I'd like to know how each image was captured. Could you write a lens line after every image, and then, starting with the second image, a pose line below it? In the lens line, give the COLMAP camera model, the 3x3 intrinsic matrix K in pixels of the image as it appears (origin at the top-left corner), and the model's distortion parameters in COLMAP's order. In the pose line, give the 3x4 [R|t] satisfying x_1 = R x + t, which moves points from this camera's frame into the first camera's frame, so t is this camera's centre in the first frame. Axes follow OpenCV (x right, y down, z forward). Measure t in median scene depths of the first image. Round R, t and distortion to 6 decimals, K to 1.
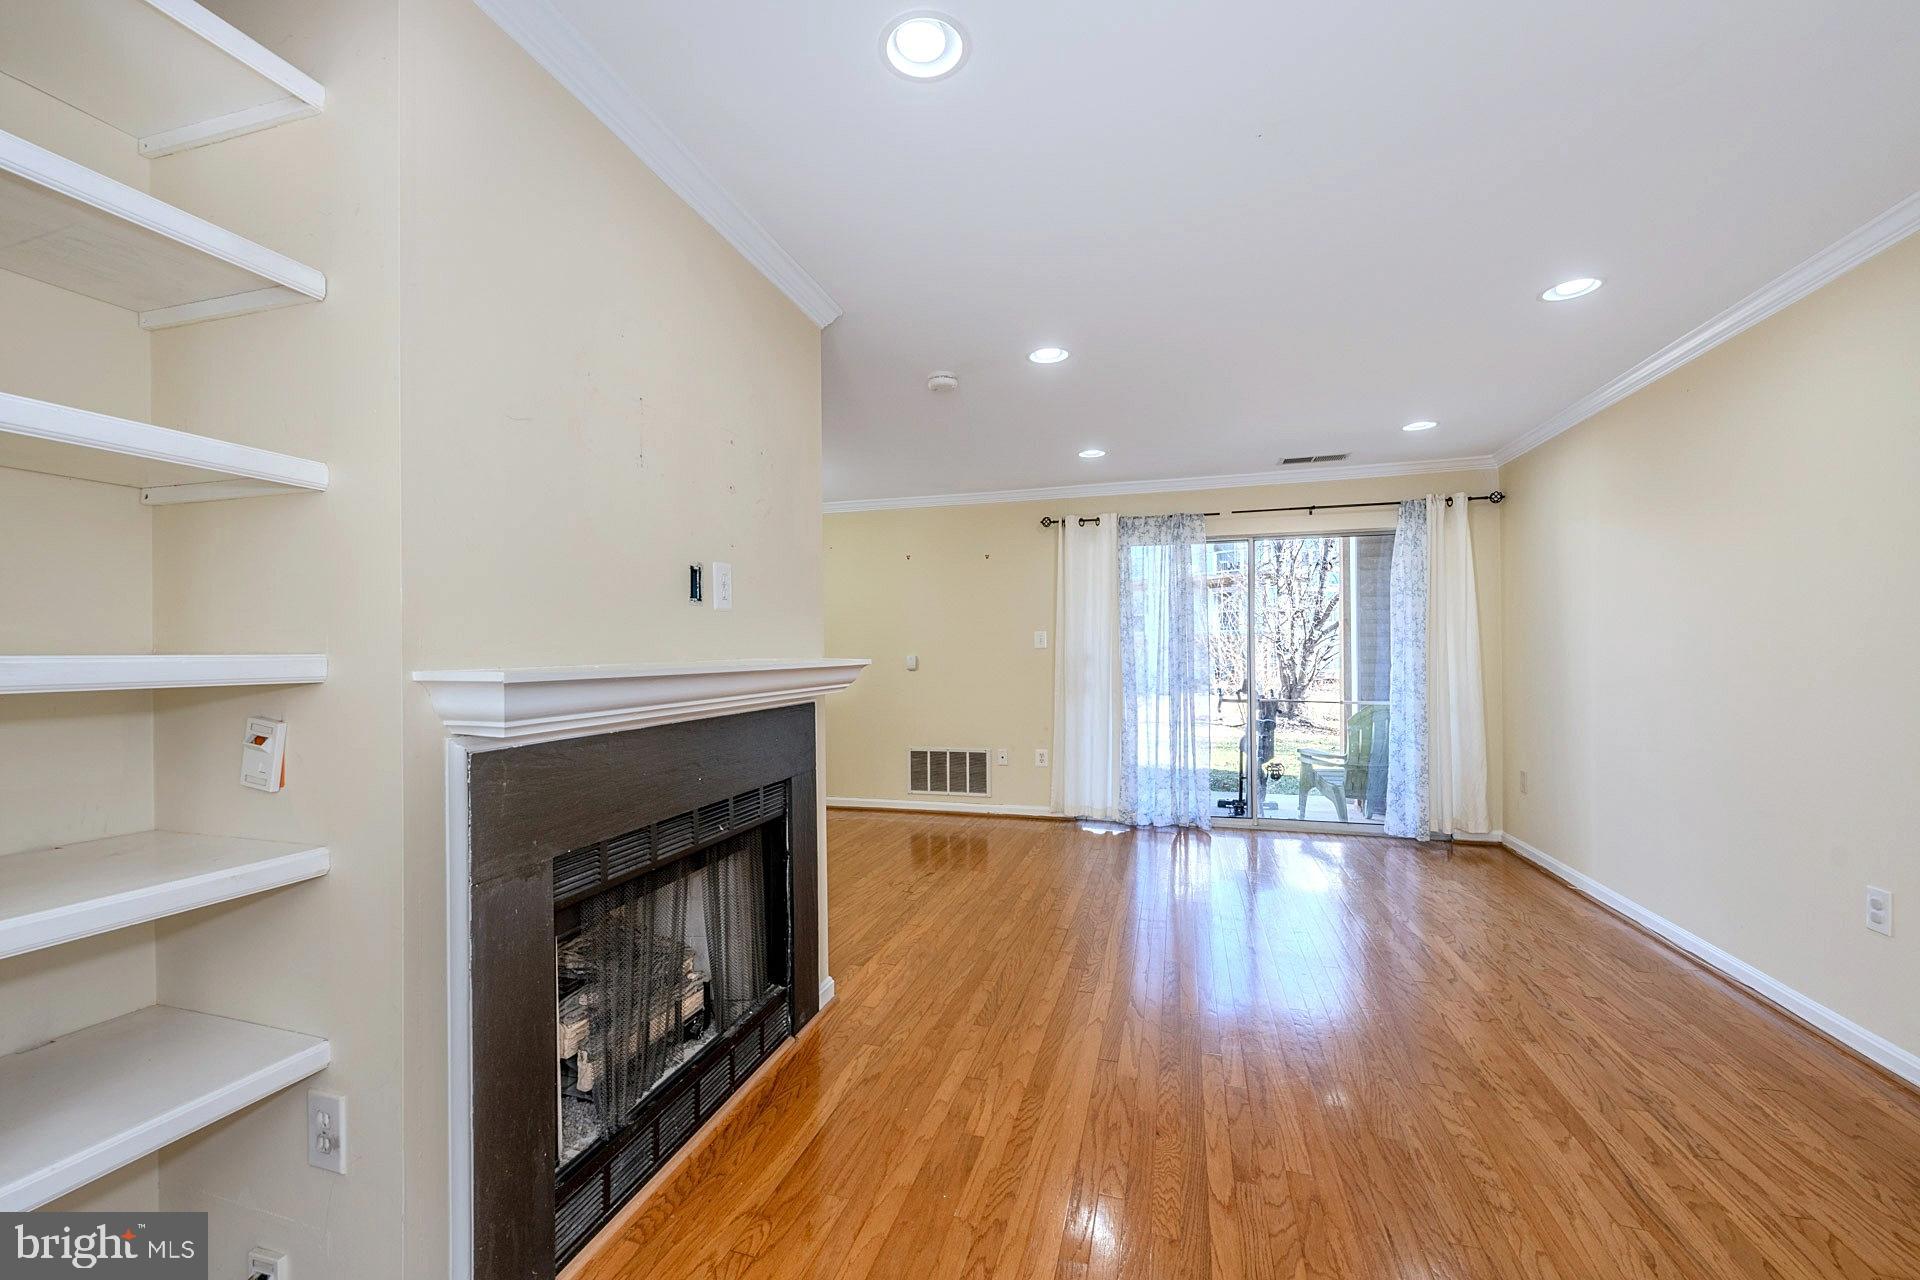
lens RADIAL K [[766.7, 0, 931.2], [0, 766.7, 649.9], [0, 0, 1]] dist [-0.000413, 0.000091]
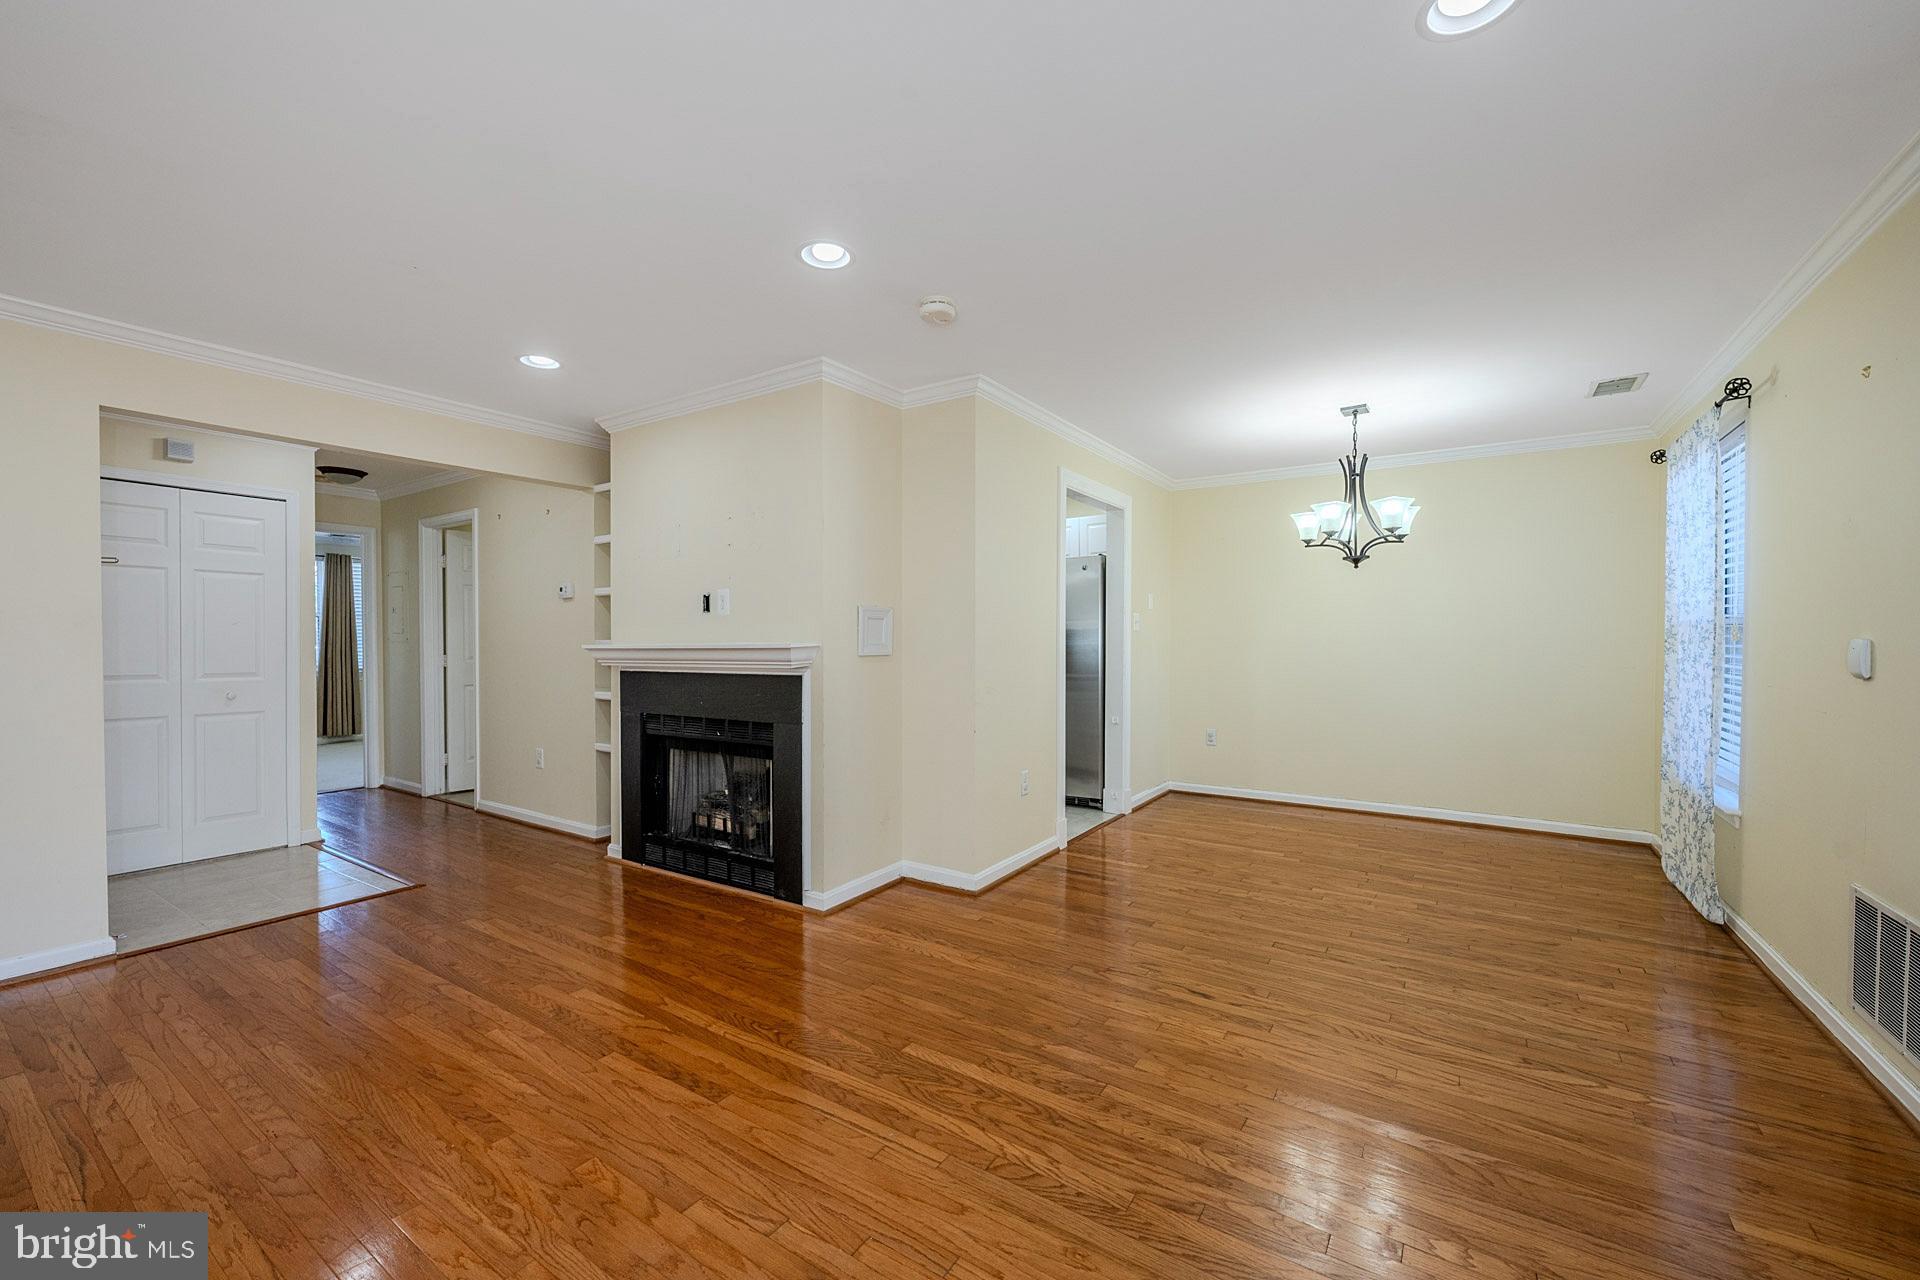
lens RADIAL K [[766.7, 0, 958.0], [0, 766.7, 651.5], [0, 0, 1]] dist [-0.000413, 0.000091]
pose [[-0.274280, 0.021270, -0.961415, 1.229908], [0.012988, 0.999746, 0.018413, 0.006657], [0.961562, -0.007436, -0.274486, 1.897285]]
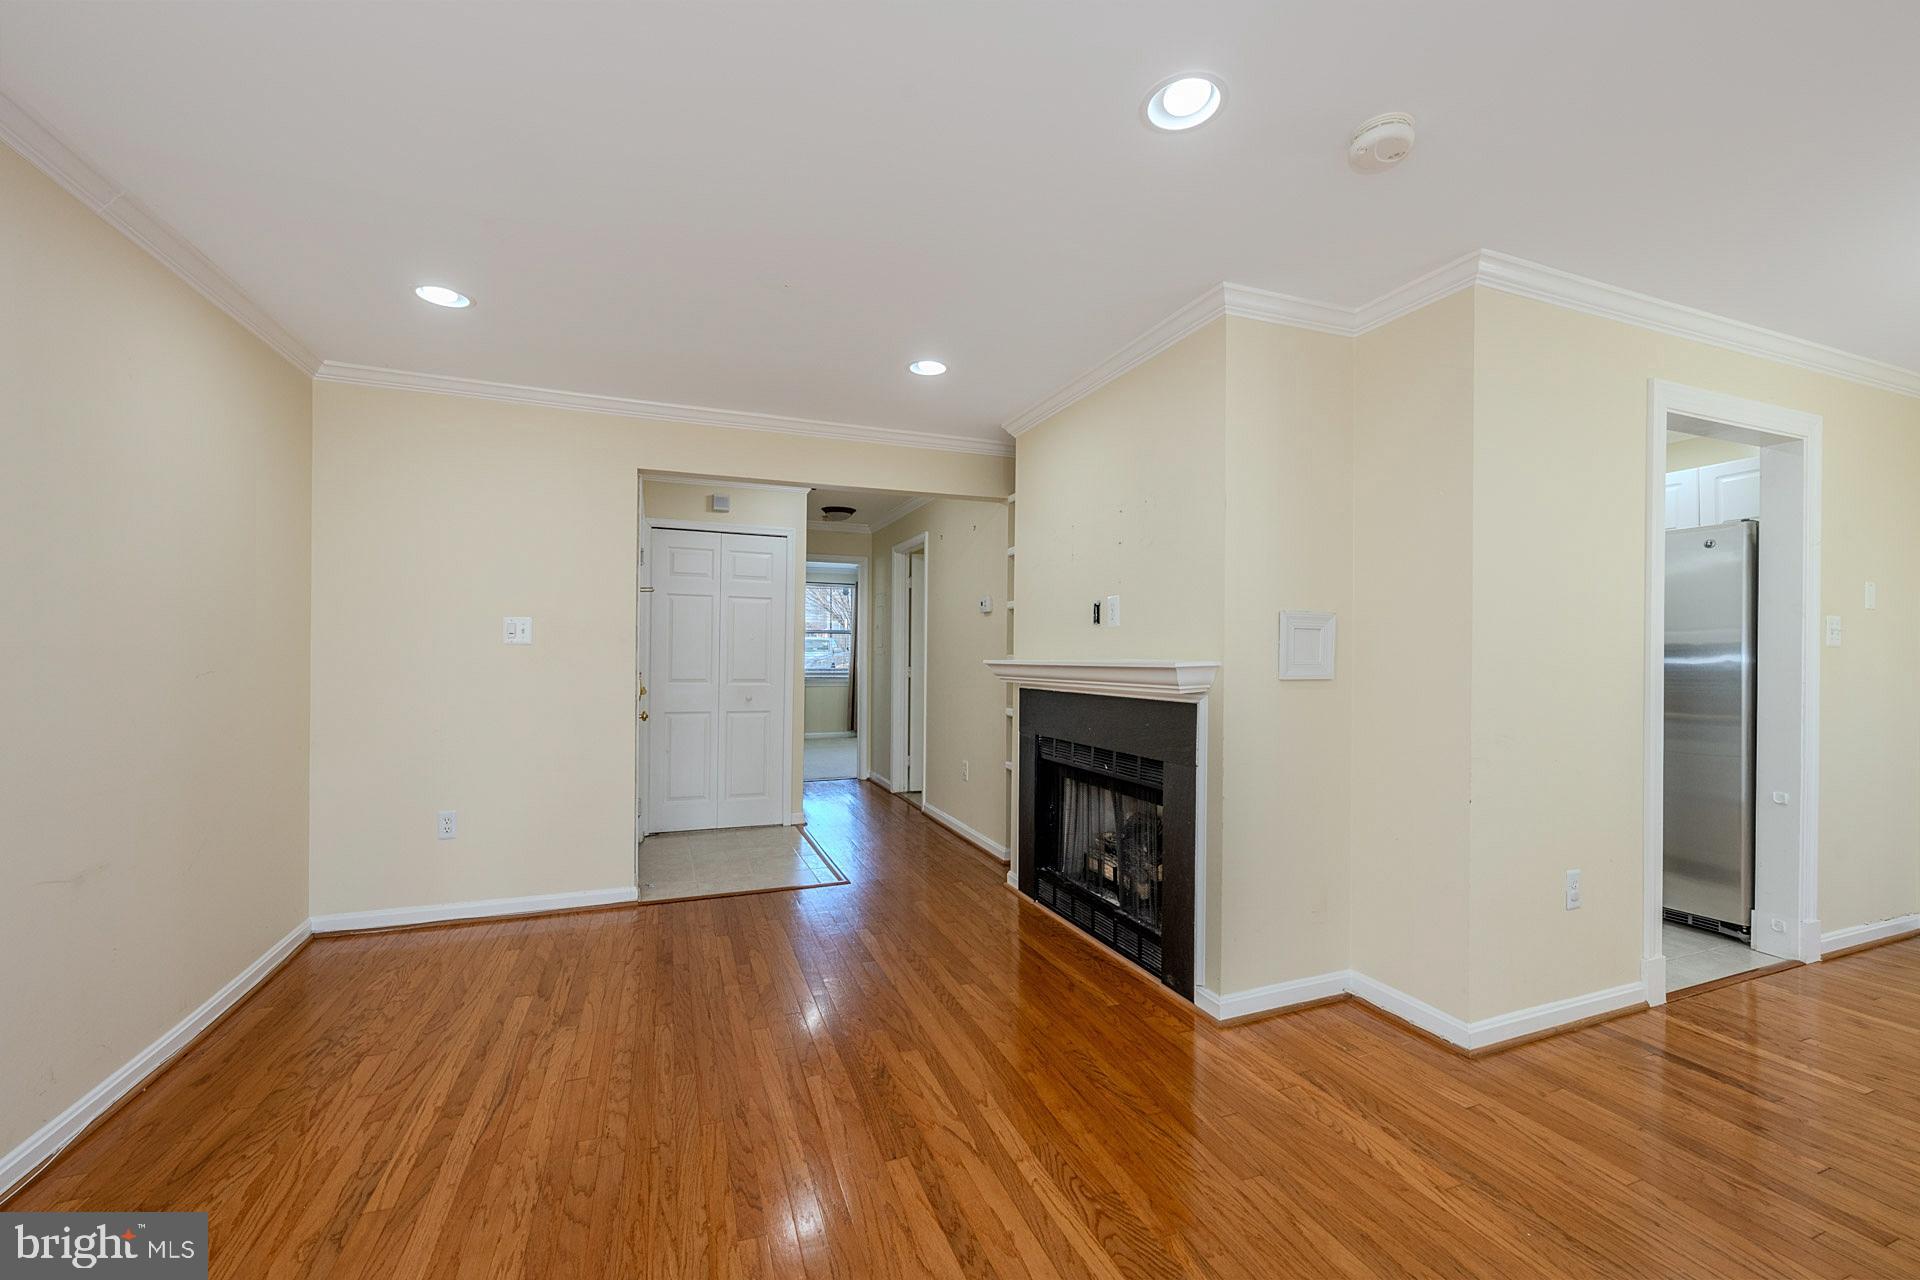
lens RADIAL K [[766.7, 0, 952.0], [0, 766.7, 650.7], [0, 0, 1]] dist [-0.000413, 0.000091]
pose [[-0.781744, -0.001264, -0.623598, 0.869328], [0.004228, 0.999964, -0.007328, 0.004627], [0.623585, -0.008365, -0.781711, 1.864811]]
